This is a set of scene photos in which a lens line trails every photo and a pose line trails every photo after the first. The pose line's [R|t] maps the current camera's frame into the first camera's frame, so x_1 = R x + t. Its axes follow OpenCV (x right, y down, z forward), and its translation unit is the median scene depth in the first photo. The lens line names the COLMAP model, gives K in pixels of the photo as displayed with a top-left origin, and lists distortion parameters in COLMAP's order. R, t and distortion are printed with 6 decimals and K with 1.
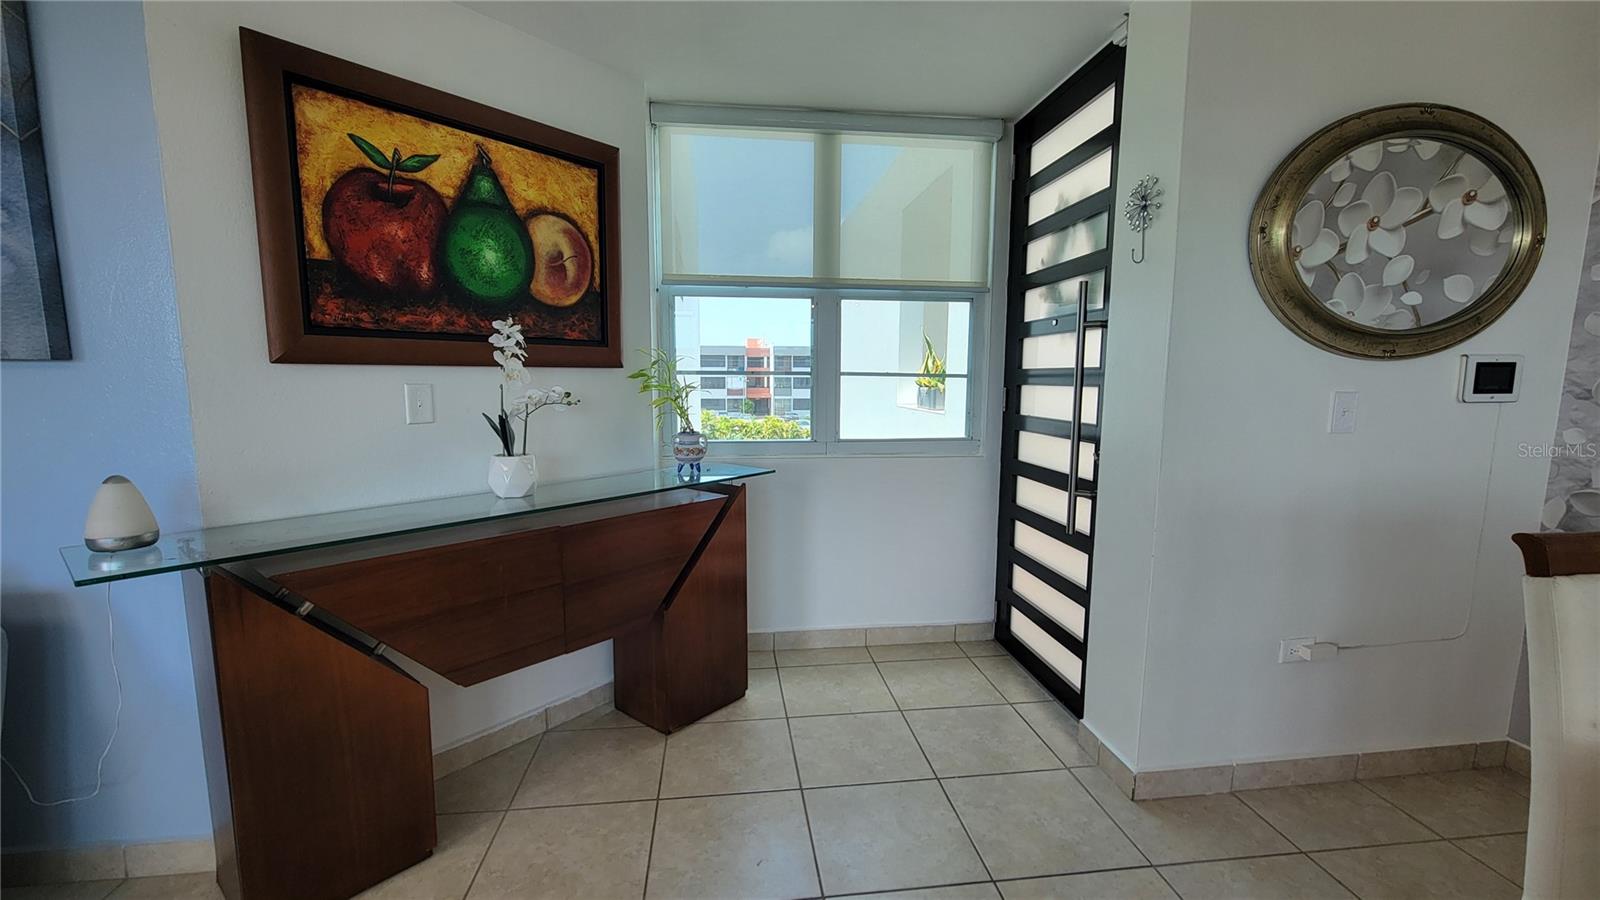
lens RADIAL K [[667.2, 0, 798.3], [0, 667.2, 463.1], [0, 0, 1]] dist [-0.009074, 0.003485]
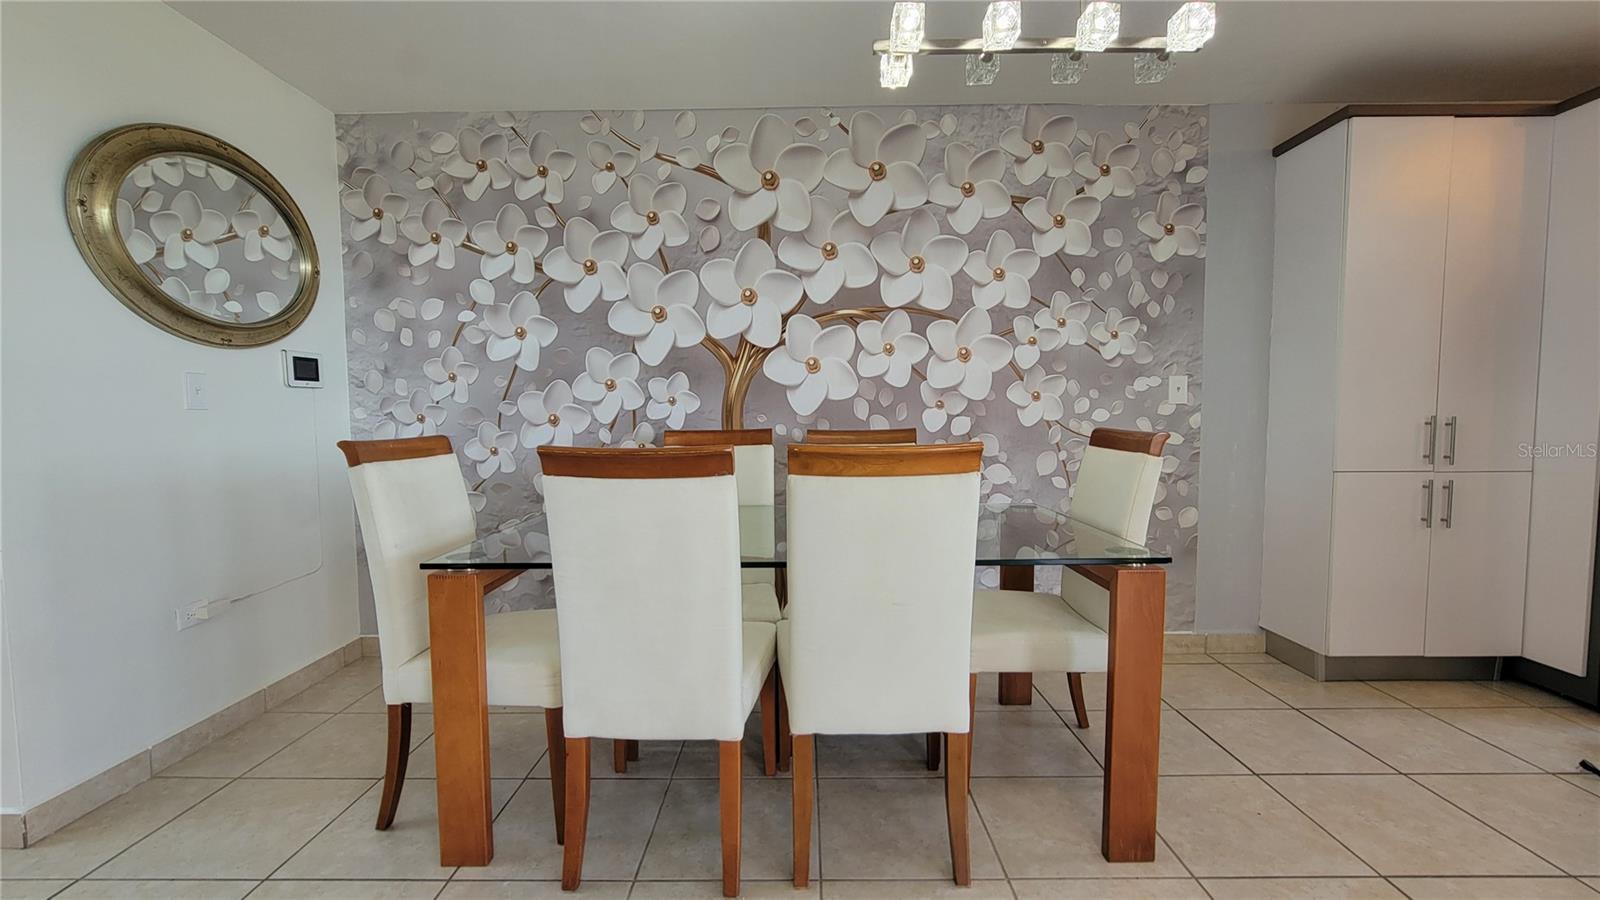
lens RADIAL K [[667.2, 0, 796.6], [0, 667.2, 462.0], [0, 0, 1]] dist [-0.009074, 0.003485]
pose [[0.126106, -0.077050, 0.989020, -0.152428], [0.135565, 0.988965, 0.059761, 0.100884], [-0.982710, 0.126540, 0.135160, -0.119106]]
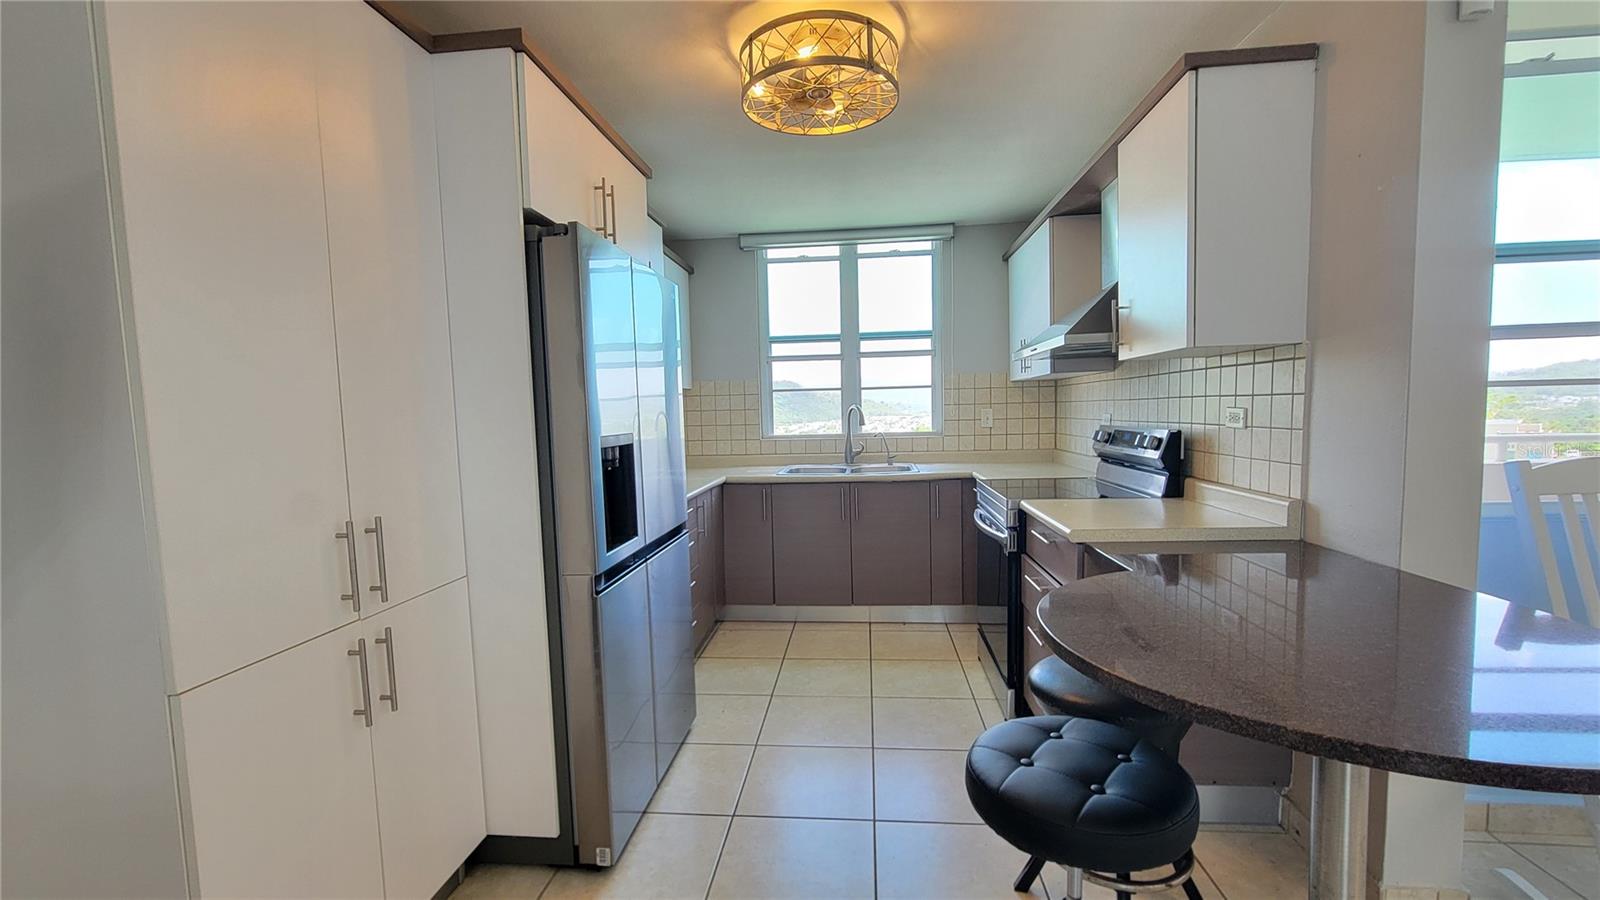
lens RADIAL K [[667.2, 0, 798.0], [0, 667.2, 456.3], [0, 0, 1]] dist [-0.009074, 0.003485]
pose [[-0.975454, 0.001735, 0.220197, 0.554672], [0.047448, 0.978135, 0.202484, 0.078612], [-0.215031, 0.207962, -0.954208, -0.552560]]
